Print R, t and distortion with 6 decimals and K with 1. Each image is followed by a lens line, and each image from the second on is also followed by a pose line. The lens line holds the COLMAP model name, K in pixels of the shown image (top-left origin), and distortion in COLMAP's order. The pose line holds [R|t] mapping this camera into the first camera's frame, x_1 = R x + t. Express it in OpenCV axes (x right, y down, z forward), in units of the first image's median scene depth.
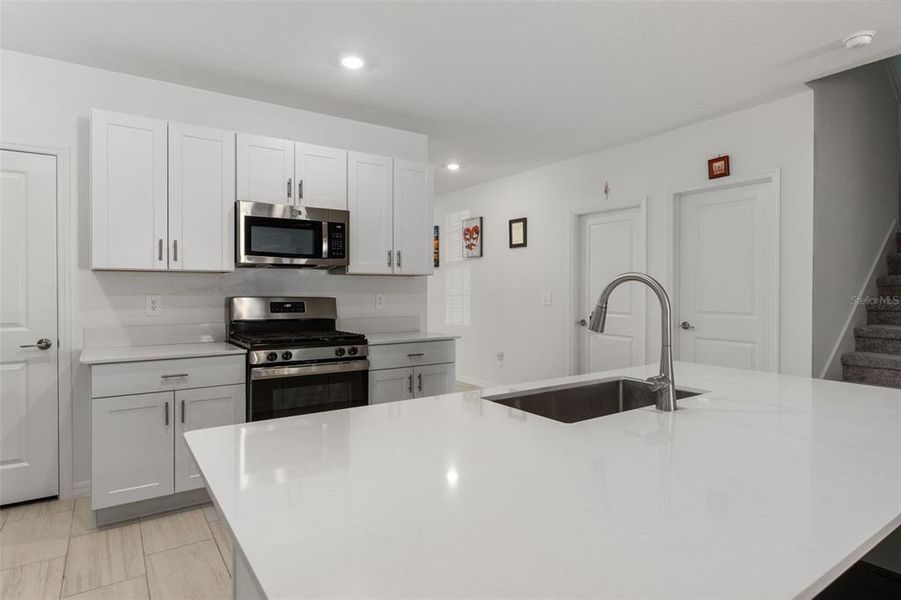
lens RADIAL K [[550.5, 0, 452.0], [0, 550.5, 294.9], [0, 0, 1]] dist [-0.002515, 0.000196]
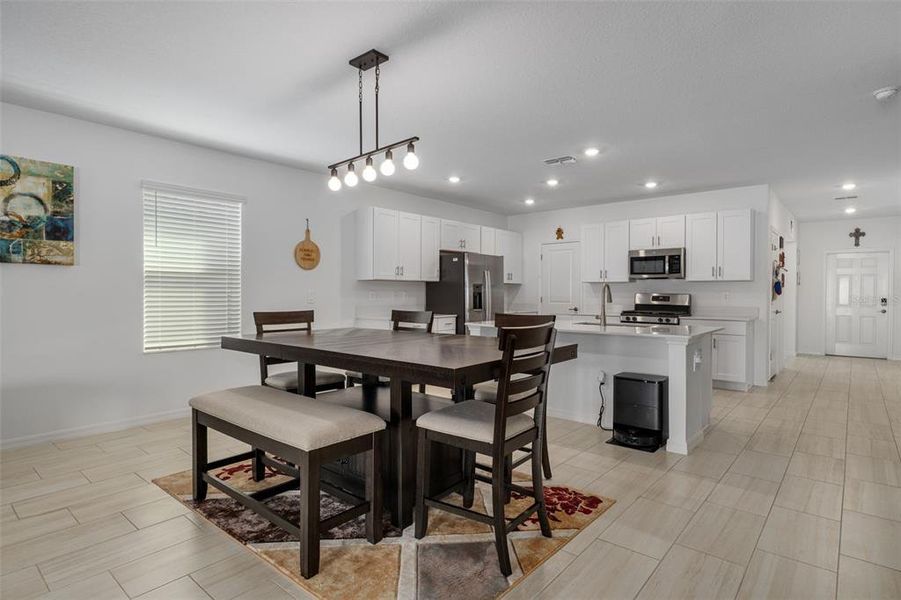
lens RADIAL K [[476.5, 0, 450.4], [0, 476.5, 297.0], [0, 0, 1]] dist [0.003488, 0.000524]
pose [[0.209647, 0.007250, -0.977750, 1.289028], [-0.017873, 0.999834, 0.003582, 0.025127], [0.977614, 0.016724, 0.209741, -0.125196]]
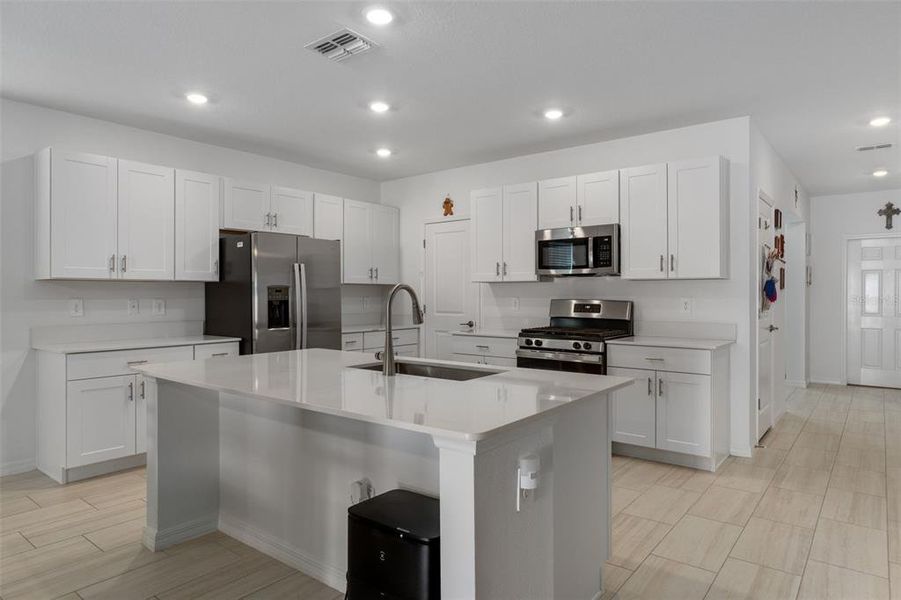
lens RADIAL K [[550.5, 0, 452.0], [0, 550.5, 294.9], [0, 0, 1]] dist [-0.002515, 0.000196]
pose [[0.250665, -0.001129, -0.968073, 0.849539], [-0.013379, 0.999900, -0.004630, 0.002093], [0.967981, 0.014112, 0.250625, 0.409060]]
